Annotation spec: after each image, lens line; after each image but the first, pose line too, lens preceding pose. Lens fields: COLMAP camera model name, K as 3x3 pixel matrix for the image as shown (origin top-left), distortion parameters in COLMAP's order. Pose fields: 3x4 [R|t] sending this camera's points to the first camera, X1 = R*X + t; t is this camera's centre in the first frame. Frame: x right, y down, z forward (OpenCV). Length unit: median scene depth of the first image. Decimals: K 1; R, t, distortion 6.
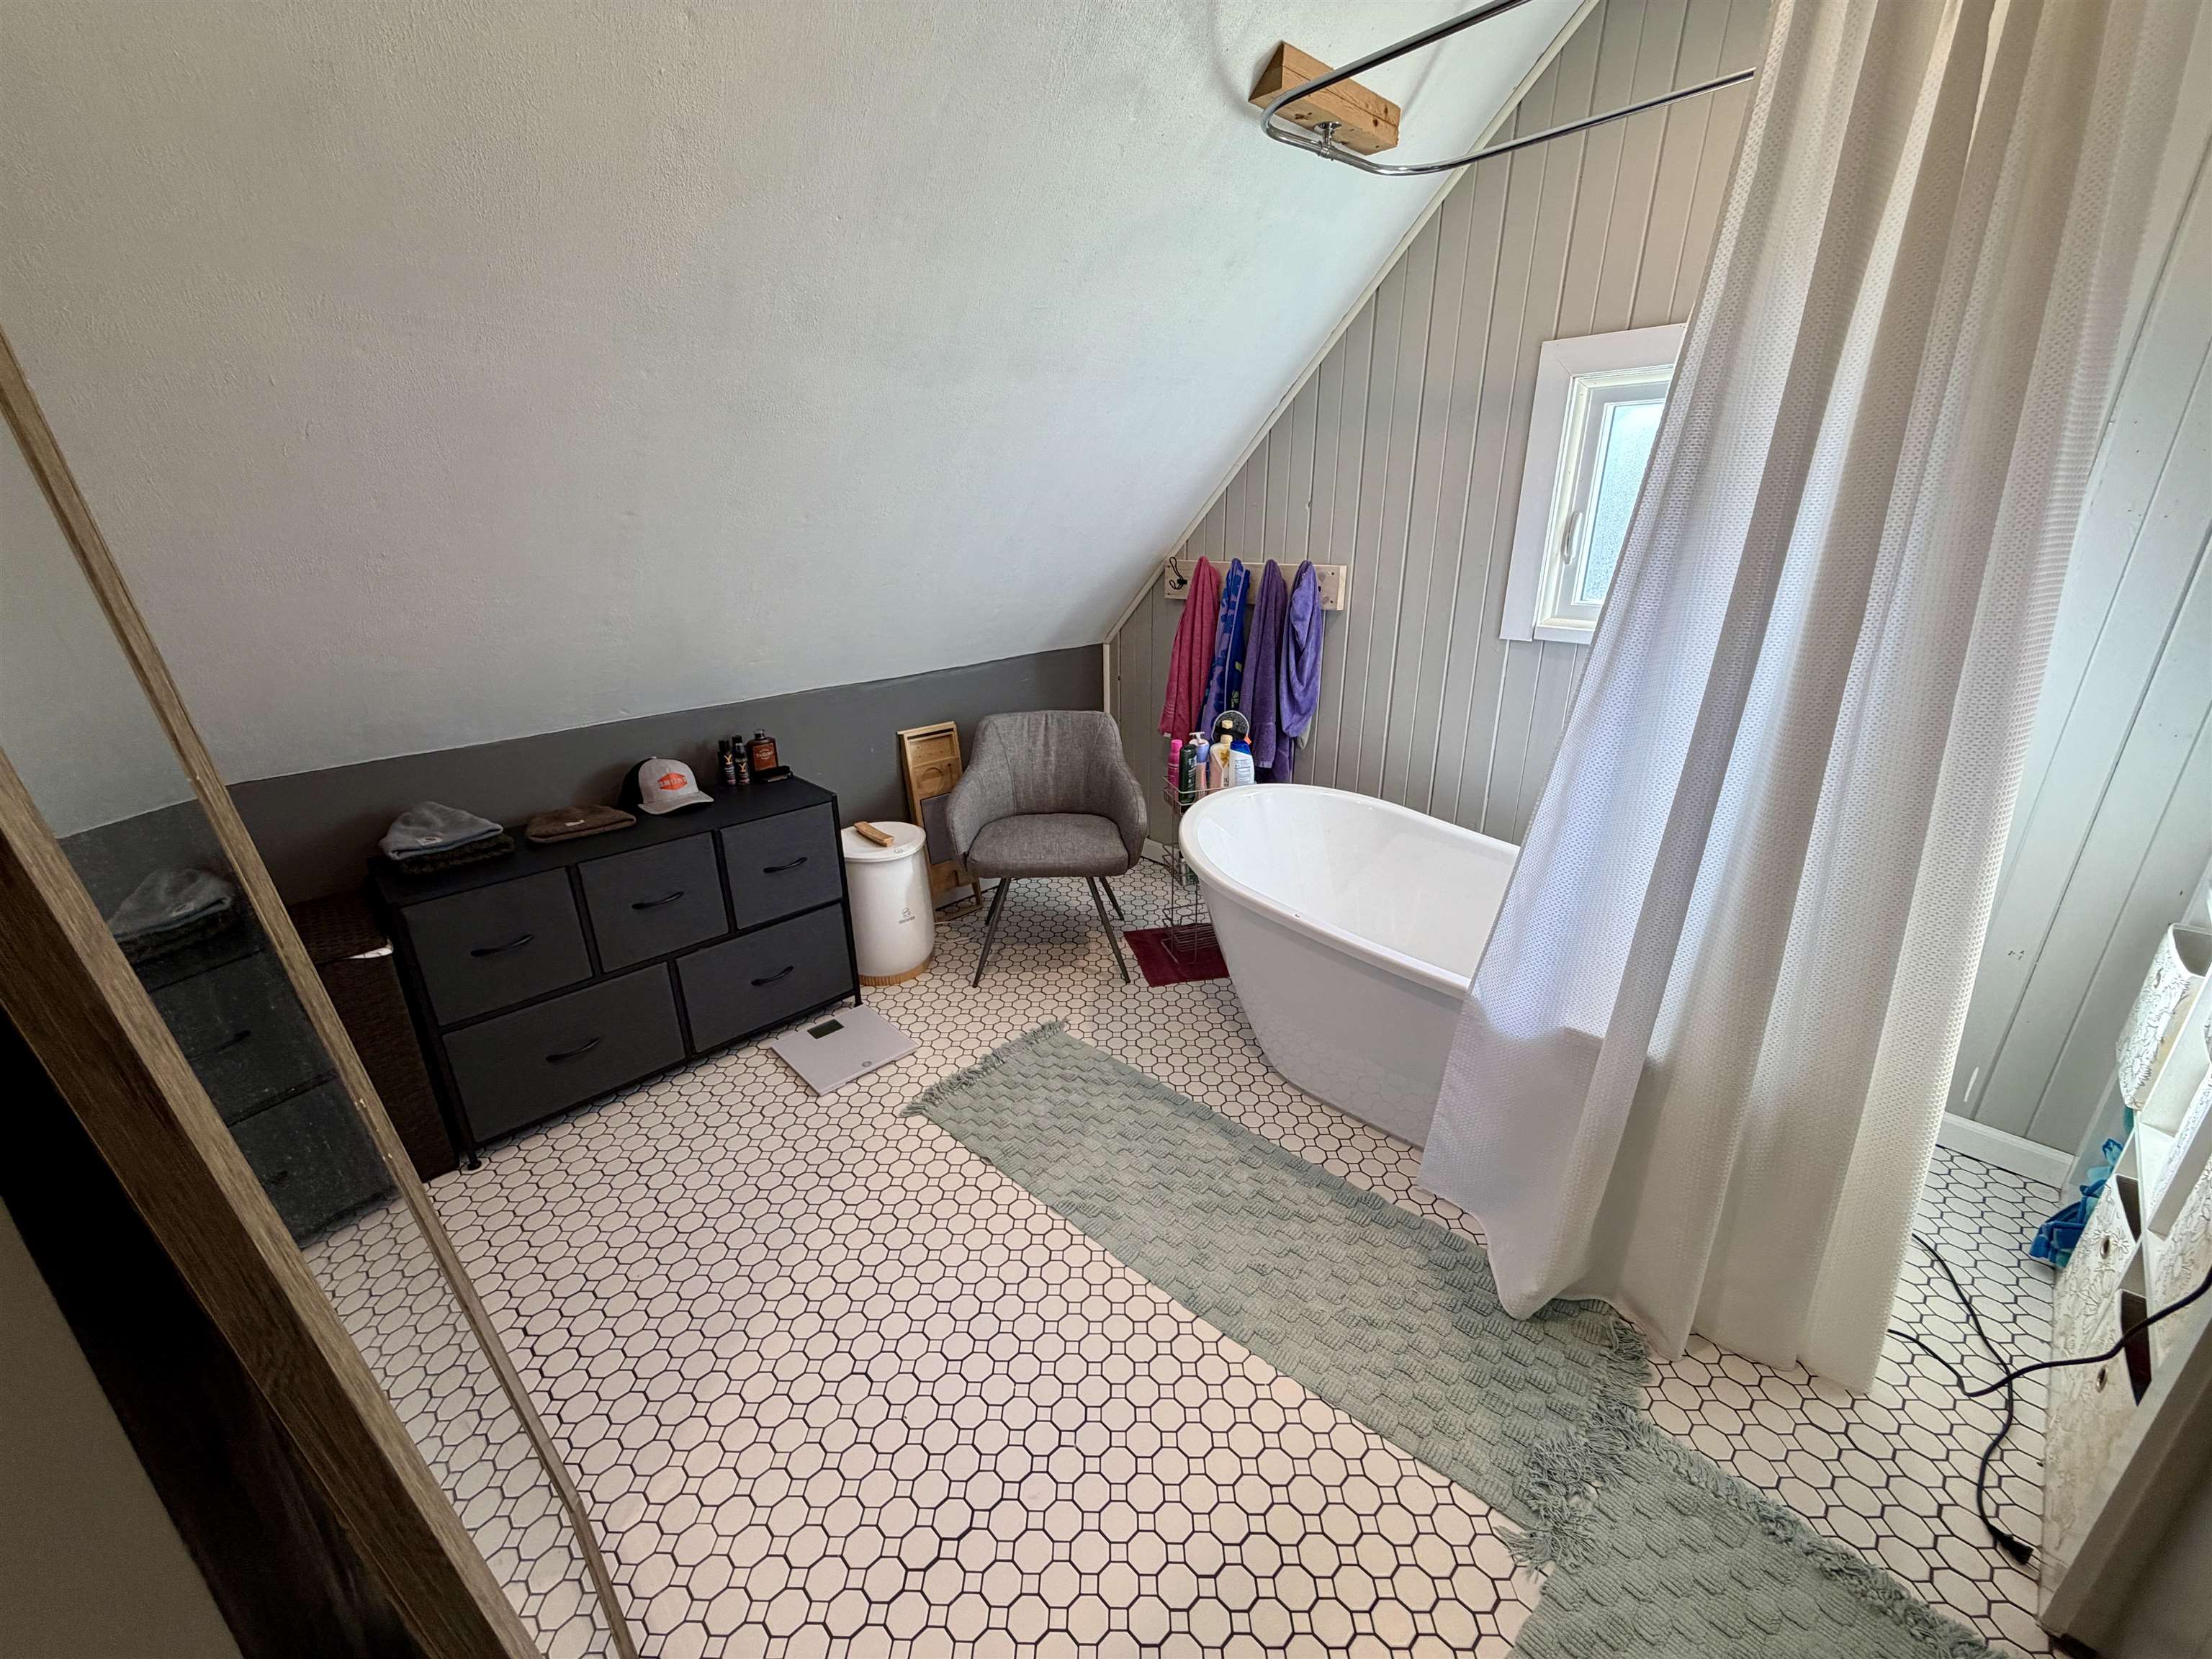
lens RADIAL K [[879.5, 0, 1098.6], [0, 879.5, 829.3], [0, 0, 1]] dist [0.000184, -0.000892]
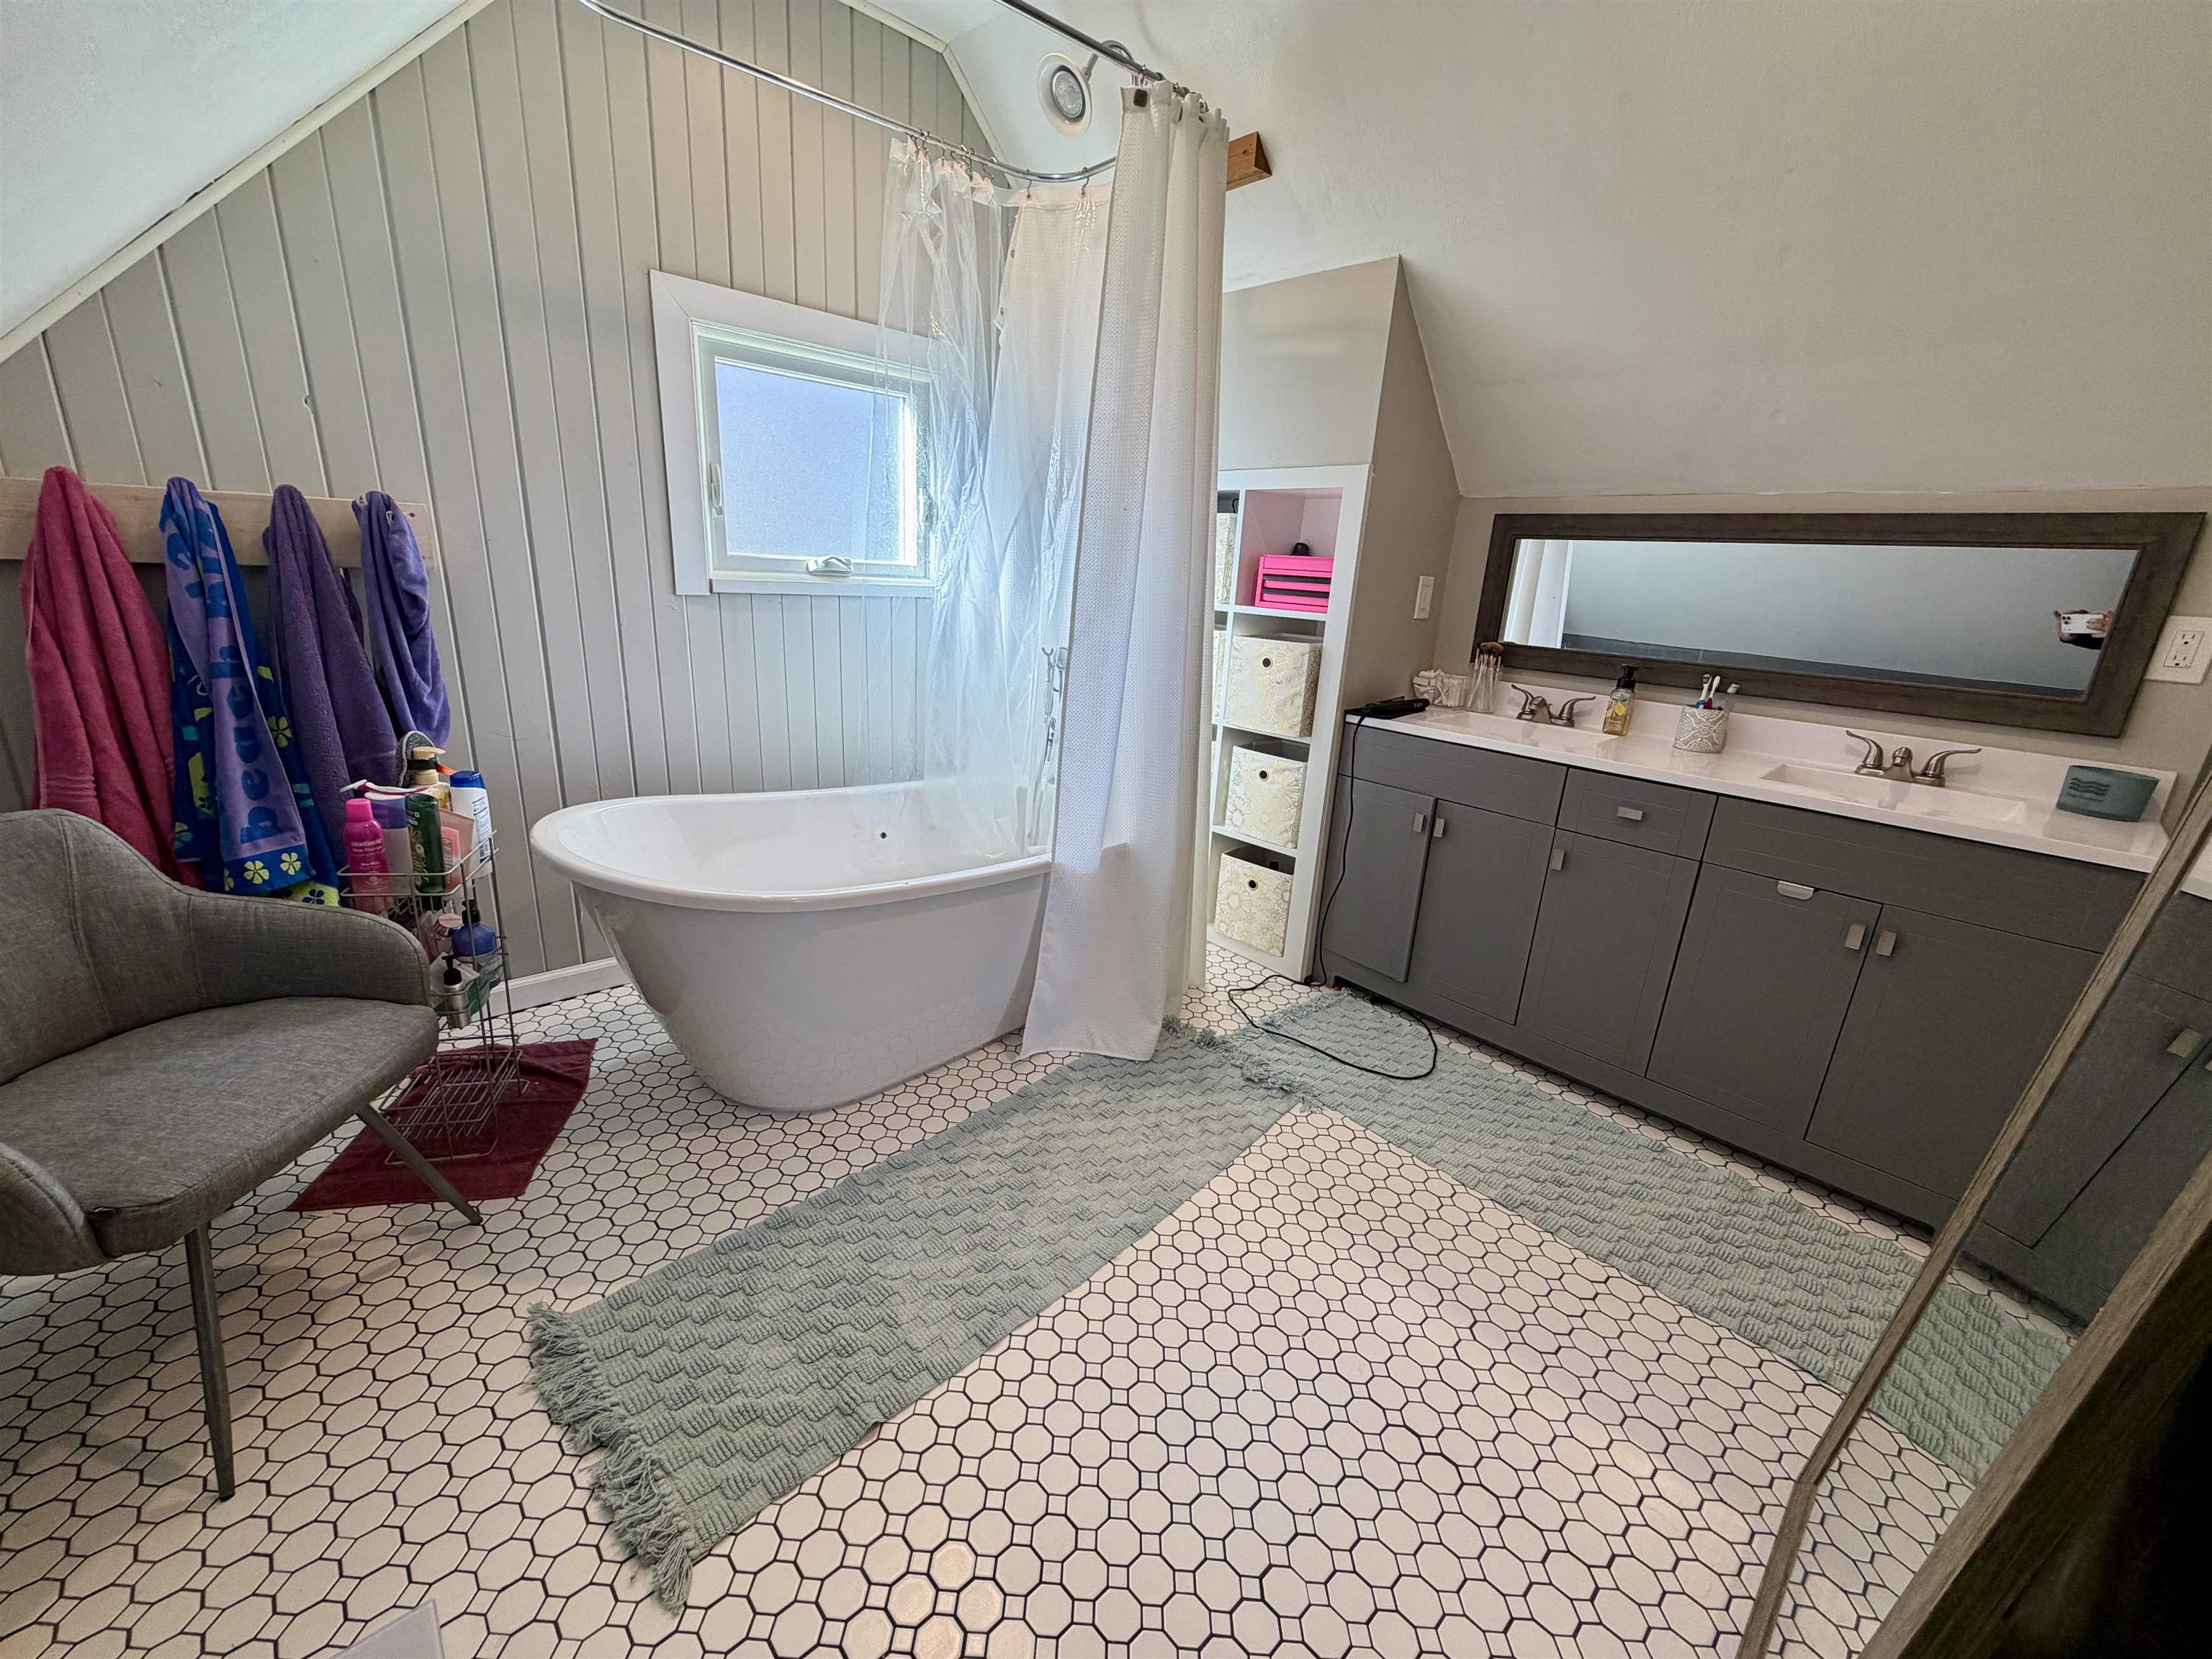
lens RADIAL K [[879.5, 0, 1098.6], [0, 879.5, 829.3], [0, 0, 1]] dist [0.000184, -0.000892]
pose [[0.019301, -0.277949, 0.960402, -0.586747], [0.291877, 0.920304, 0.260478, -0.122098], [-0.956261, 0.275292, 0.098890, 0.665497]]
